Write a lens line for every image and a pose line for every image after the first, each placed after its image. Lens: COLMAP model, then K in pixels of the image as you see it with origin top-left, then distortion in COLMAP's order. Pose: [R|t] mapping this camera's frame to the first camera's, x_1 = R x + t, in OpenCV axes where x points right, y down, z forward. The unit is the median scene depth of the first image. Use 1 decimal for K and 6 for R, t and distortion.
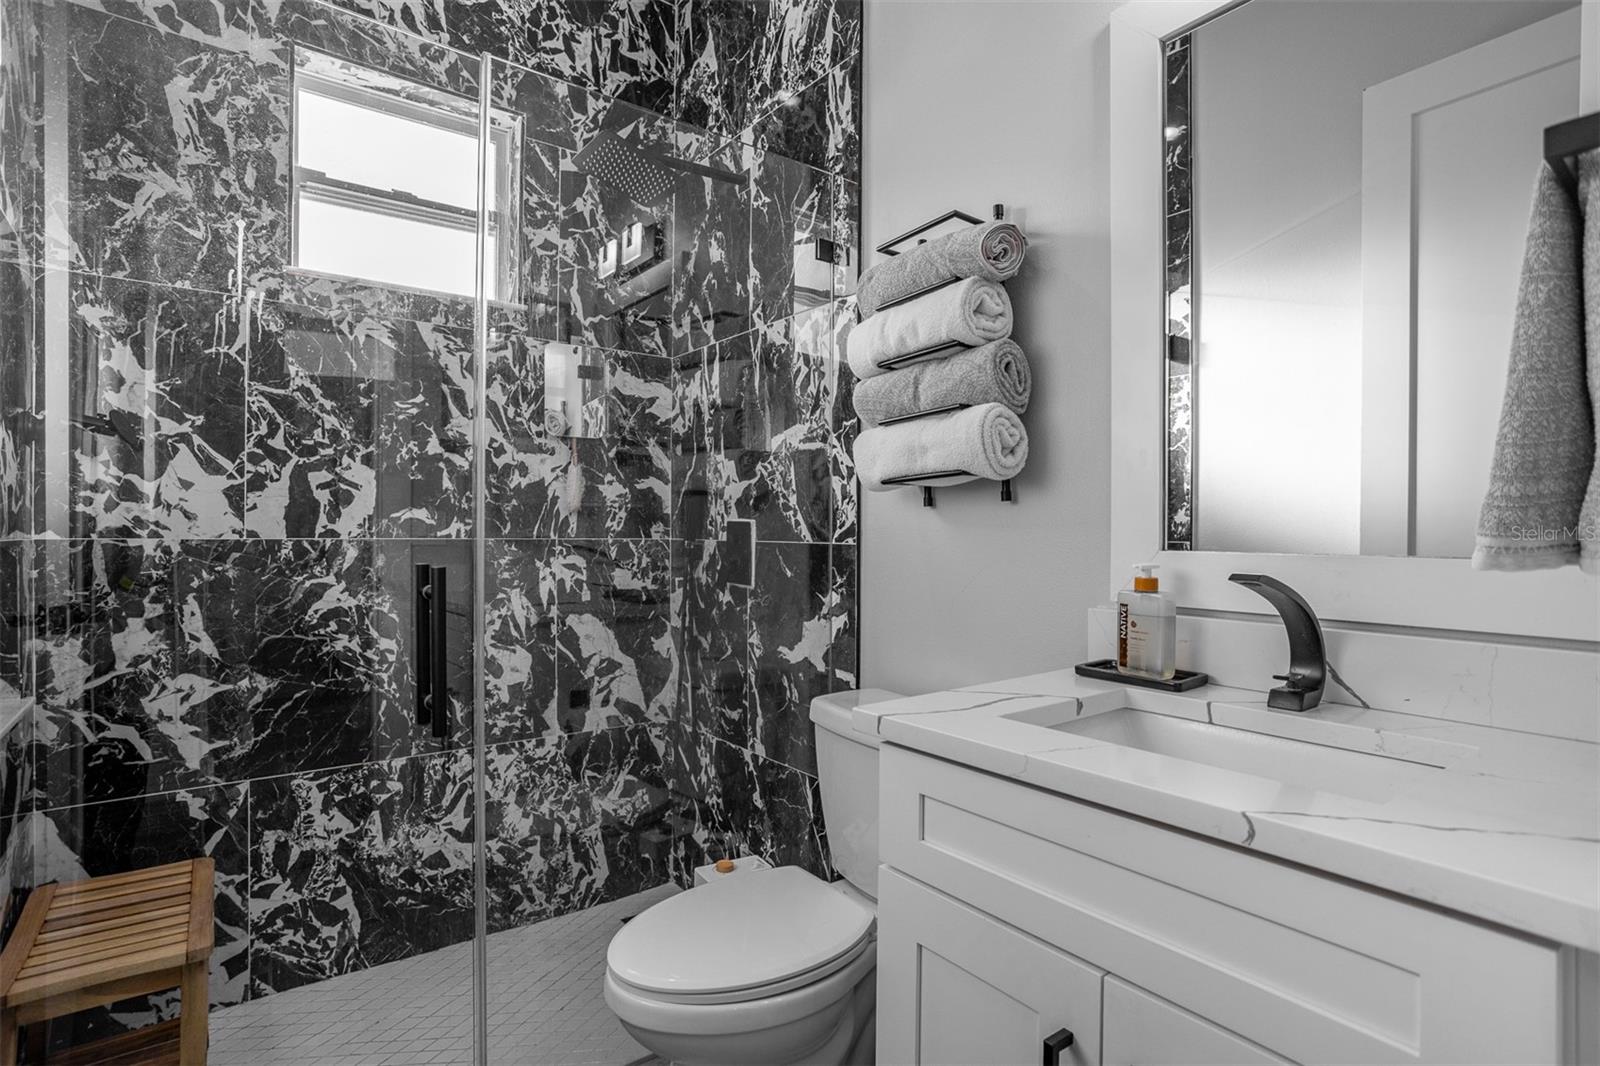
lens RADIAL K [[849.8, 0, 804.2], [0, 849.8, 516.1], [0, 0, 1]] dist [-0.067042, 0.038893]
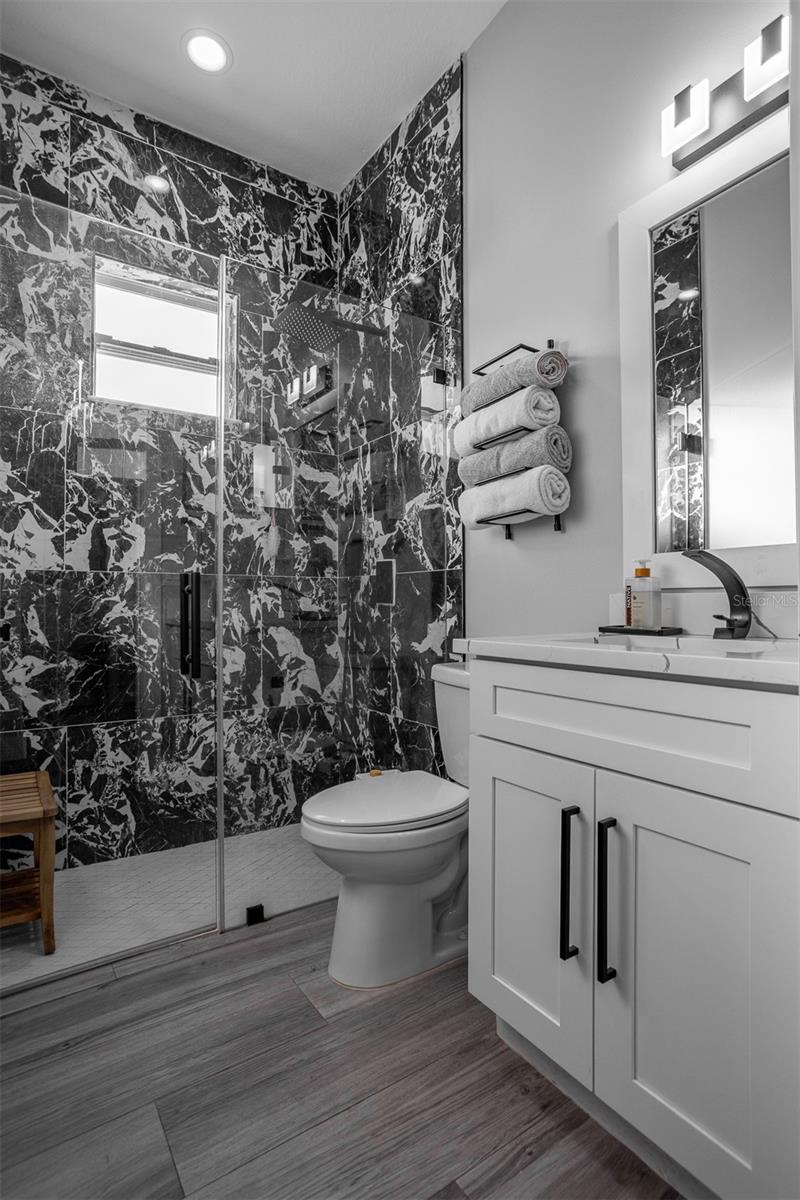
lens RADIAL K [[637.4, 0, 394.2], [0, 637.4, 573.9], [0, 0, 1]] dist [-0.067042, 0.038893]
pose [[0.998020, -0.008824, -0.062282, 0.010431], [0.007145, 0.999606, -0.027128, 0.064383], [0.062497, 0.026630, 0.997690, -0.115901]]
